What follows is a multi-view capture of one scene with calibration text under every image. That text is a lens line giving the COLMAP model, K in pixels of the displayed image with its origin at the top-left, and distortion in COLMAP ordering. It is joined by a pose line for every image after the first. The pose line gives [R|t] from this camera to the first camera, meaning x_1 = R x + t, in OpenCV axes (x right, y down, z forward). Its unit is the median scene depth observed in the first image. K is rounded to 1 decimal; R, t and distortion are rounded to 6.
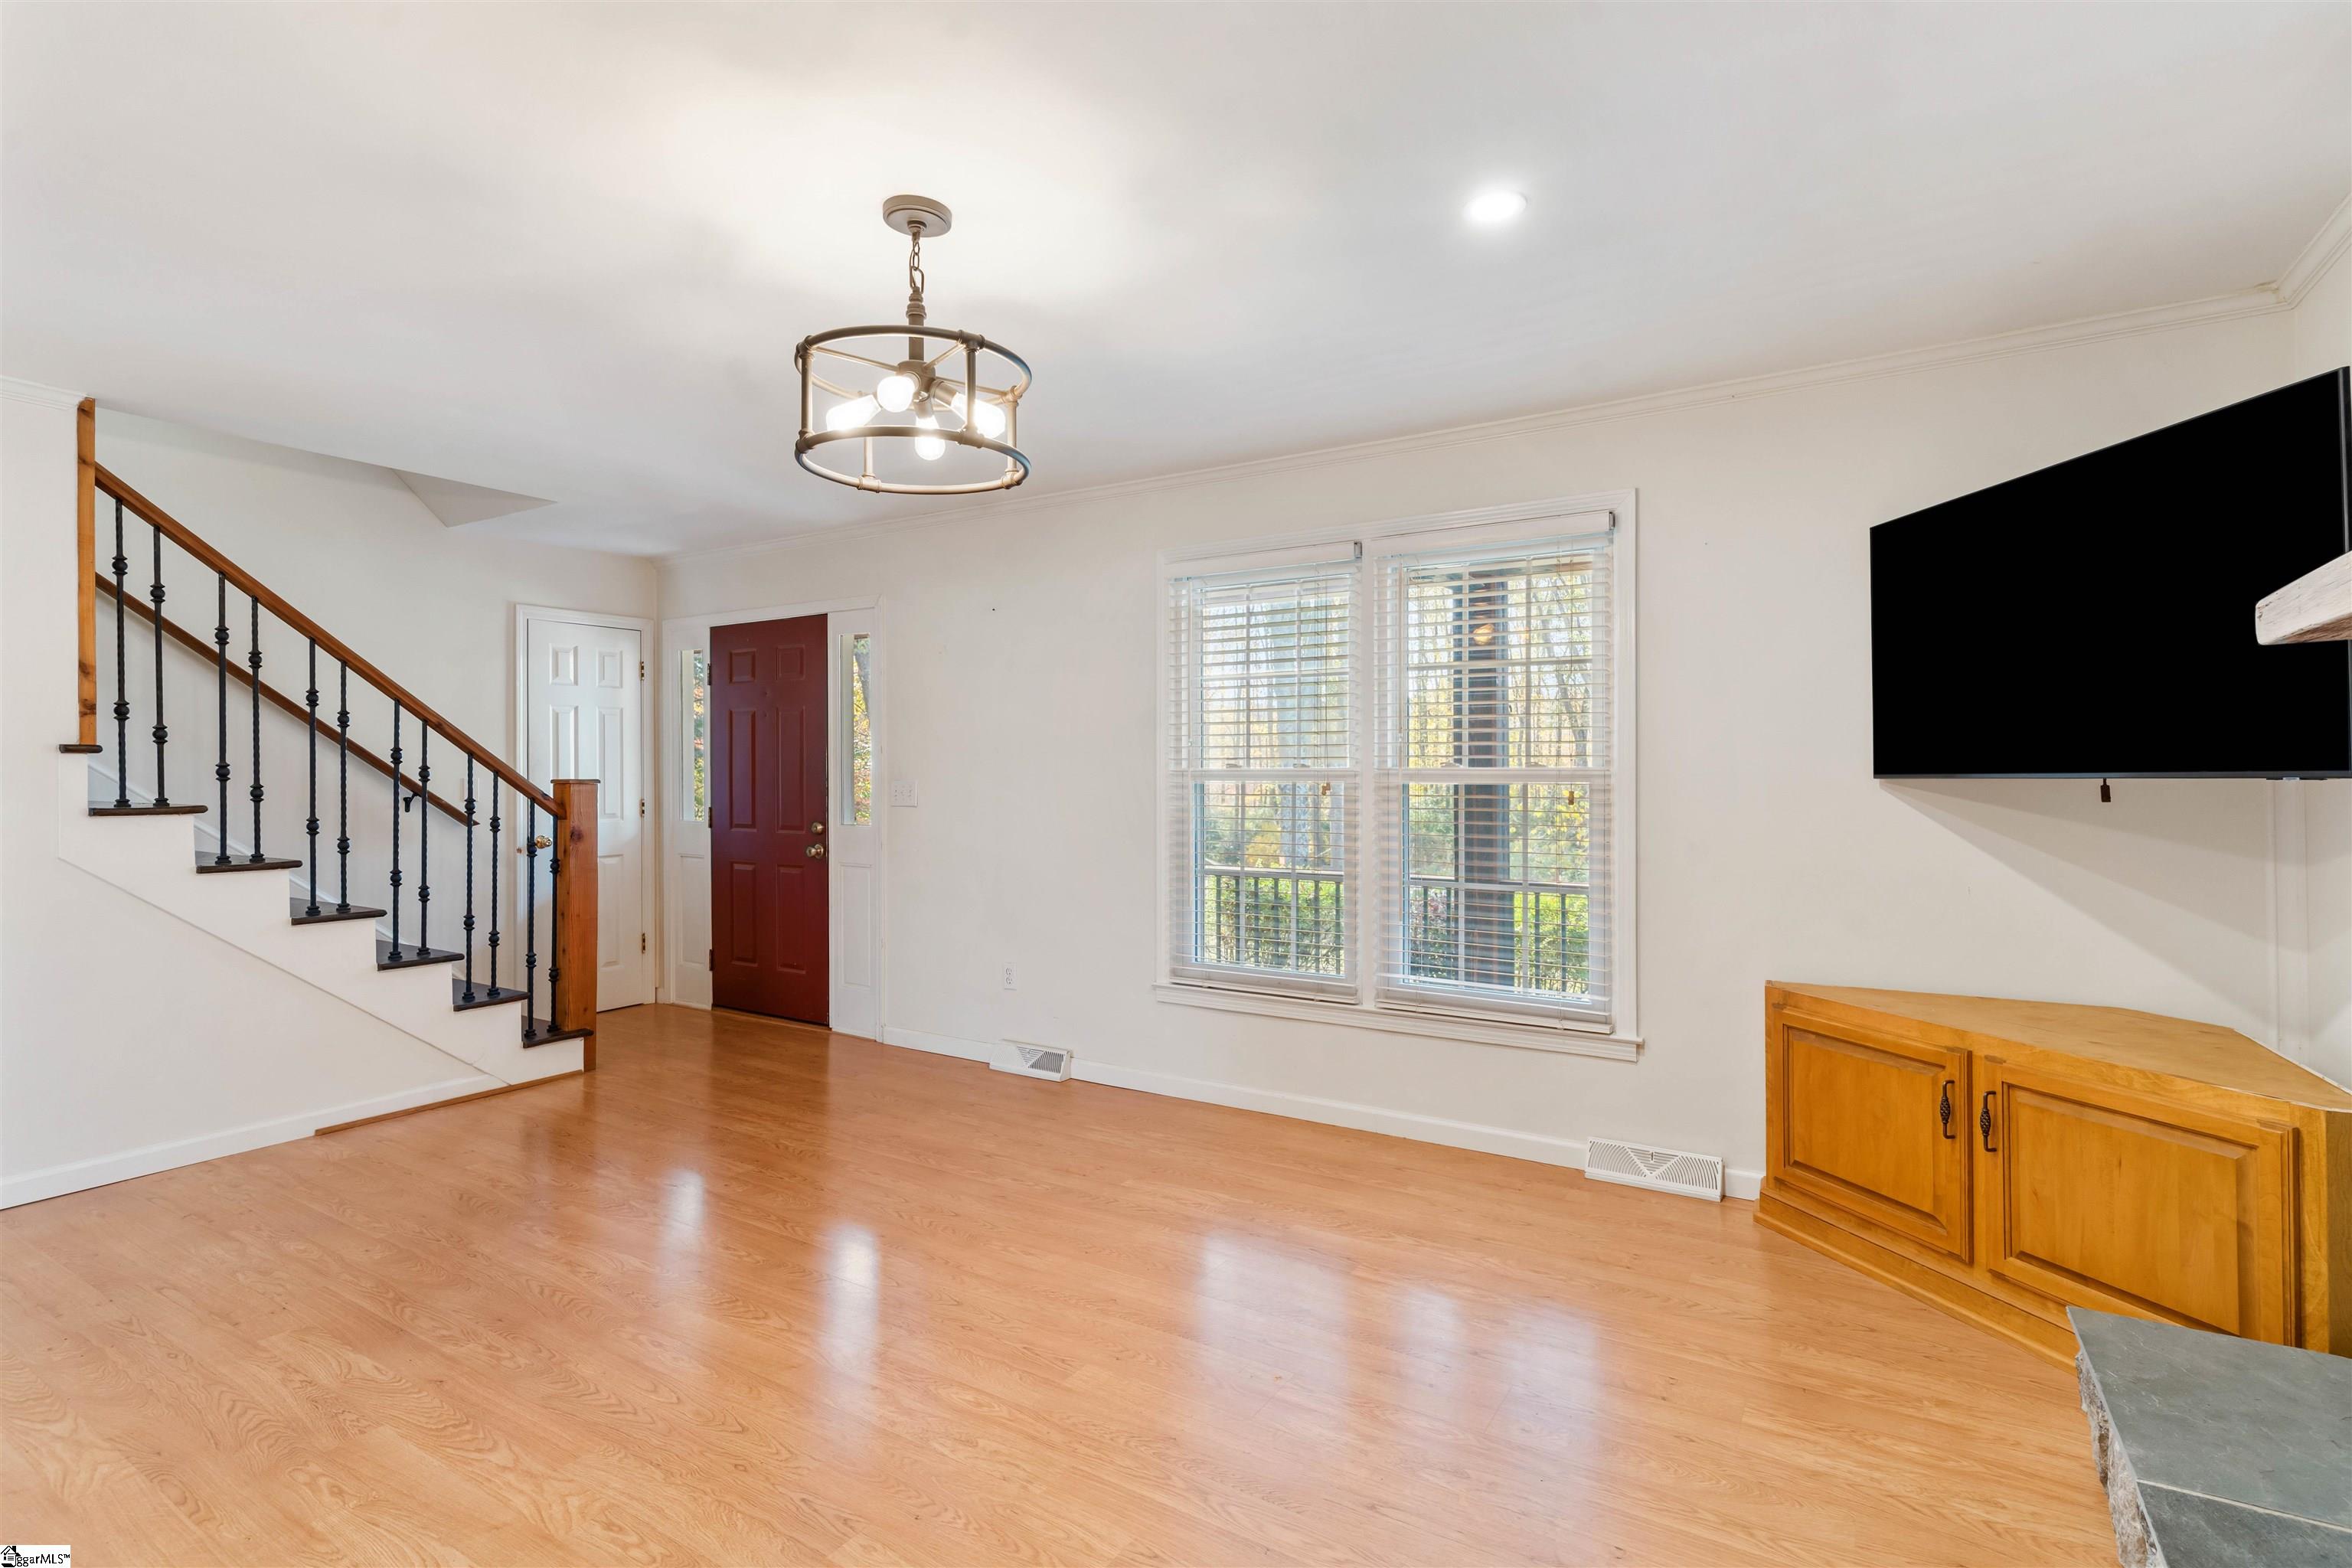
lens RADIAL K [[1128.4, 0, 1179.3], [0, 1128.4, 732.8], [0, 0, 1]] dist [0.002483, 0.000008]
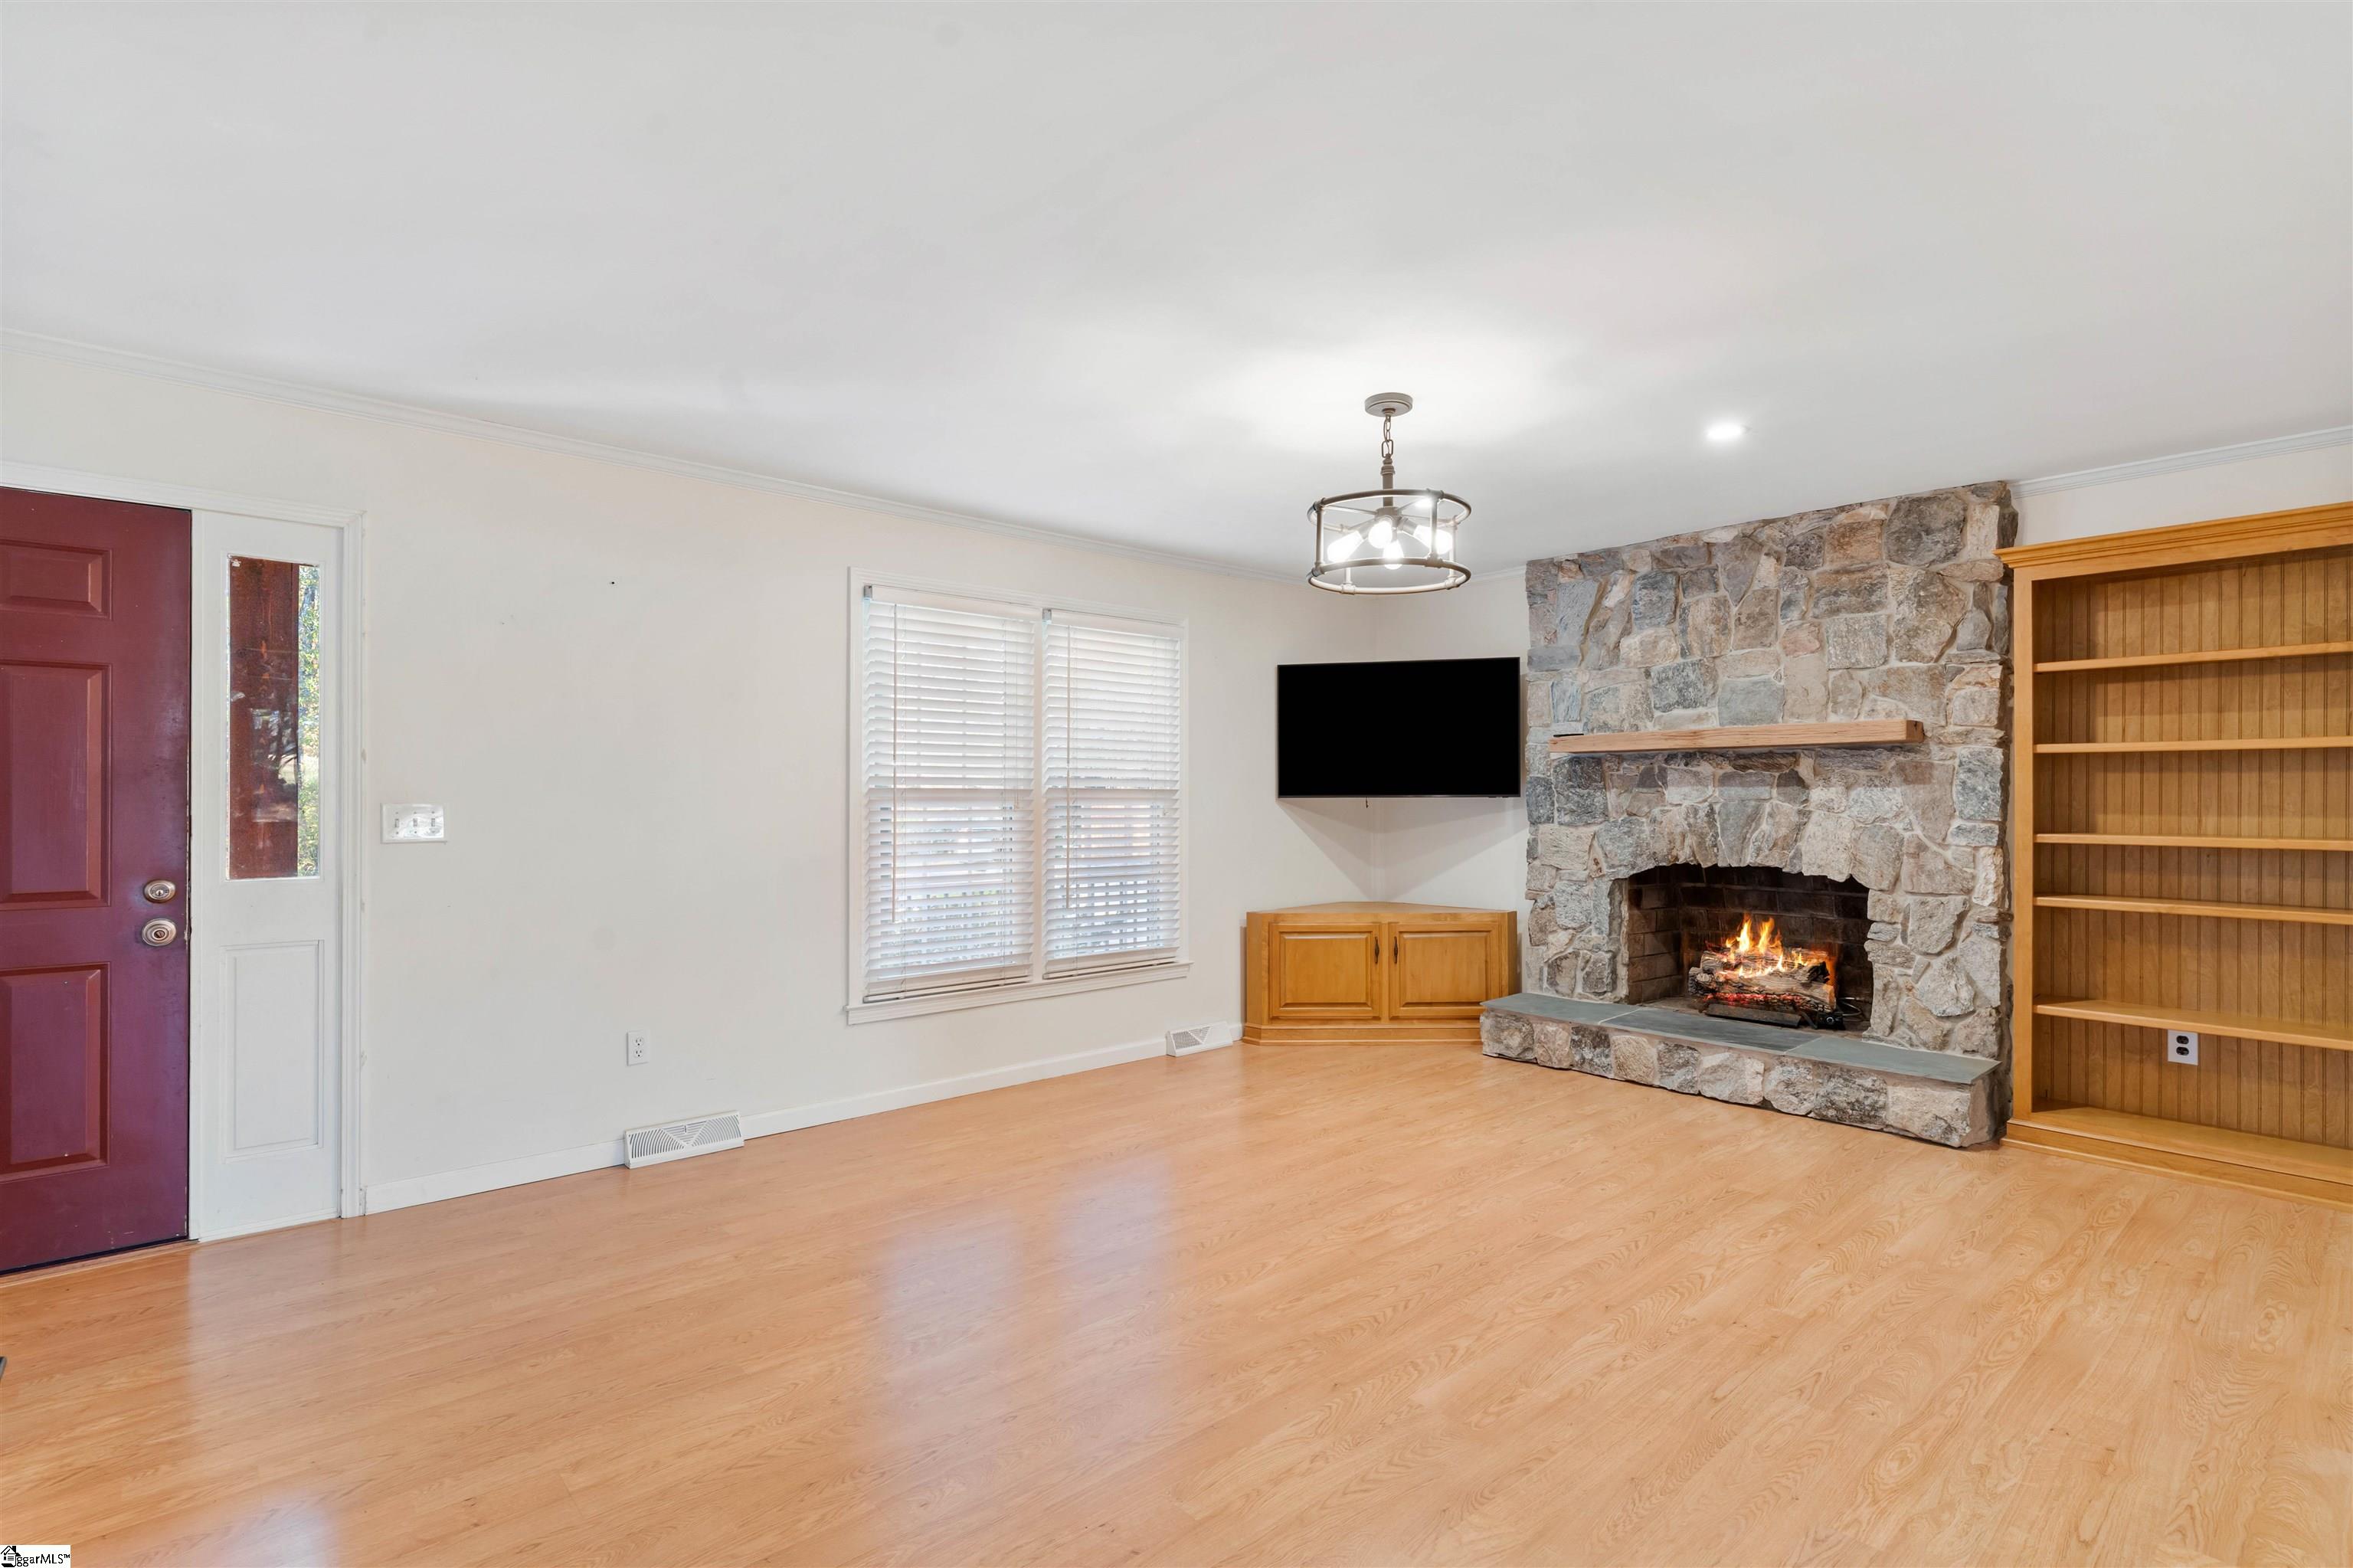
lens RADIAL K [[1128.9, 0, 1179.8], [0, 1128.9, 732.7], [0, 0, 1]] dist [0.002483, 0.000008]
pose [[0.272562, 0.057617, 0.960411, -1.541145], [-0.037171, 0.998091, -0.049328, 0.038122], [-0.961420, -0.022255, 0.274183, 0.785782]]
